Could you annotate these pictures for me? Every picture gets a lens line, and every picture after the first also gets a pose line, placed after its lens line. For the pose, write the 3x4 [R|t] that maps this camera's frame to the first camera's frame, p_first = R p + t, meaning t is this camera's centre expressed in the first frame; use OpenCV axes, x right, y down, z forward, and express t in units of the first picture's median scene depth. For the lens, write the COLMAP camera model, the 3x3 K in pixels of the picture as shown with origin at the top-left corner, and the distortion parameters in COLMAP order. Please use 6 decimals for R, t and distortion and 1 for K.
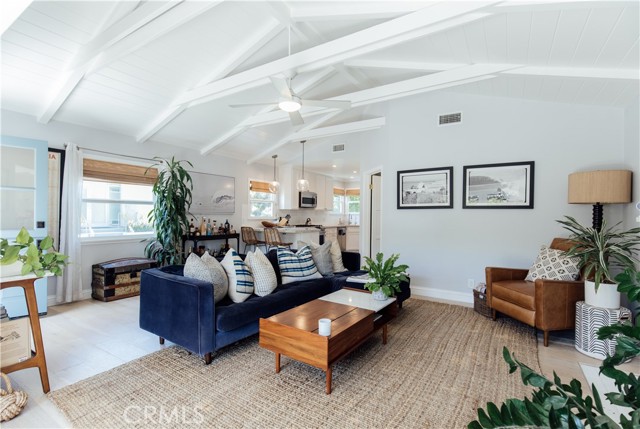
lens RADIAL K [[299.9, 0, 323.6], [0, 299.9, 217.8], [0, 0, 1]] dist [0.011445, -0.004007]
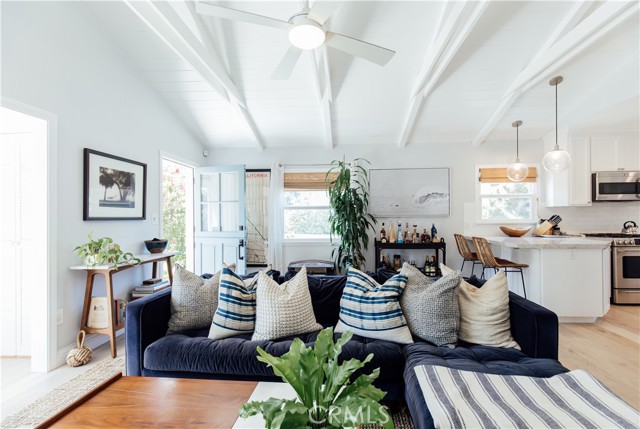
lens RADIAL K [[299.9, 0, 323.9], [0, 299.9, 216.7], [0, 0, 1]] dist [0.011445, -0.004007]
pose [[0.473296, -0.016212, -0.880754, 0.307986], [0.006288, 0.999867, -0.015025, -0.003619], [0.880881, 0.001573, 0.473335, 0.530669]]
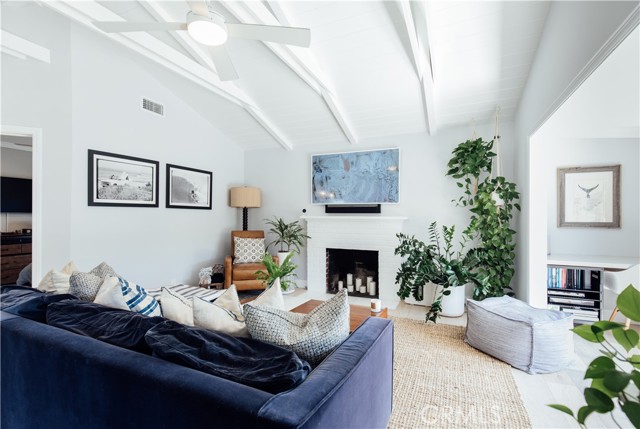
lens RADIAL K [[299.9, 0, 324.7], [0, 299.9, 217.5], [0, 0, 1]] dist [0.011445, -0.004007]
pose [[-0.153379, -0.012346, 0.988090, -0.534282], [0.004709, 0.999901, 0.013225, -0.009730], [-0.988156, 0.006681, -0.153306, 0.618746]]
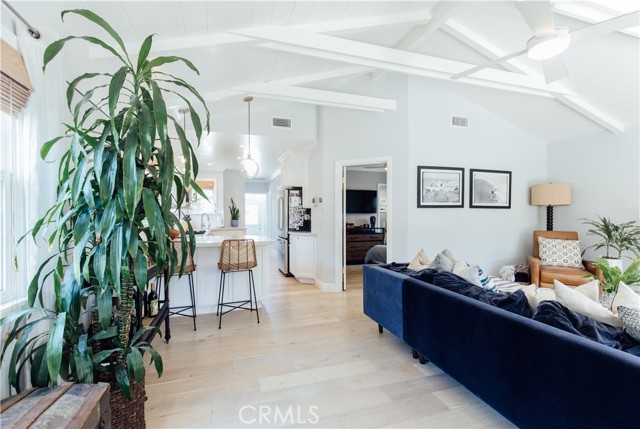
lens RADIAL K [[299.9, 0, 324.8], [0, 299.9, 217.2], [0, 0, 1]] dist [0.011445, -0.004007]
pose [[0.631317, -0.014712, 0.775385, -0.669325], [0.013461, 0.999877, 0.008012, -0.012784], [-0.775408, 0.005380, 0.631438, 0.688895]]
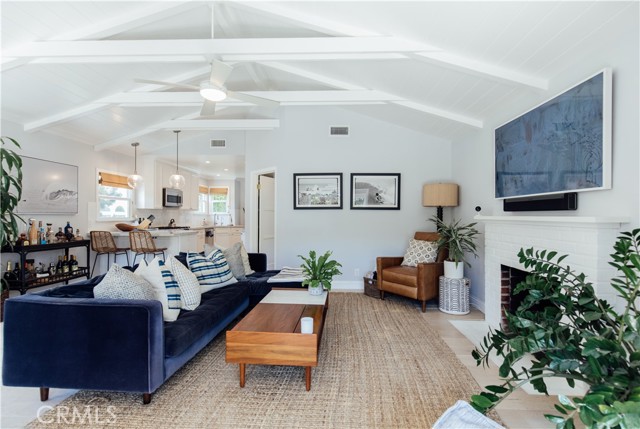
lens RADIAL K [[299.9, 0, 324.6], [0, 299.9, 217.1], [0, 0, 1]] dist [0.011445, -0.004007]
pose [[0.865364, -0.007226, 0.501092, -0.199050], [0.007942, 0.999968, 0.000704, -0.001980], [-0.501081, 0.003370, 0.865394, 0.038209]]
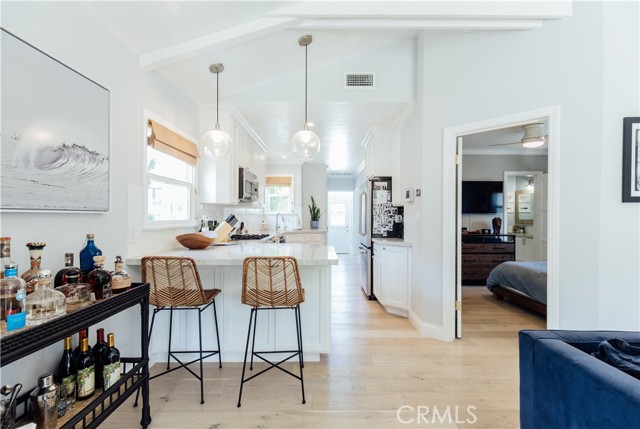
lens RADIAL K [[299.9, 0, 323.7], [0, 299.9, 216.6], [0, 0, 1]] dist [0.011445, -0.004007]
pose [[0.843769, -0.007456, 0.536654, -0.398041], [0.008596, 0.999963, 0.000378, -0.012344], [-0.536637, 0.004294, 0.843802, 0.914515]]
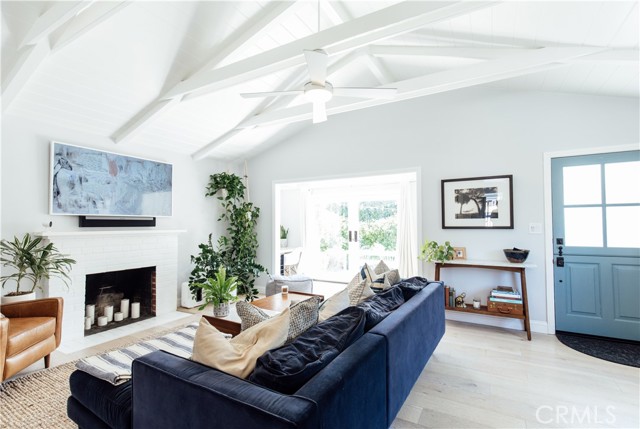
lens RADIAL K [[299.9, 0, 323.9], [0, 299.9, 215.6], [0, 0, 1]] dist [0.011445, -0.004007]
pose [[-0.998765, -0.004844, -0.049444, -0.063508], [-0.003905, 0.999811, -0.019068, -0.029400], [0.049527, -0.018851, -0.998595, 1.279120]]
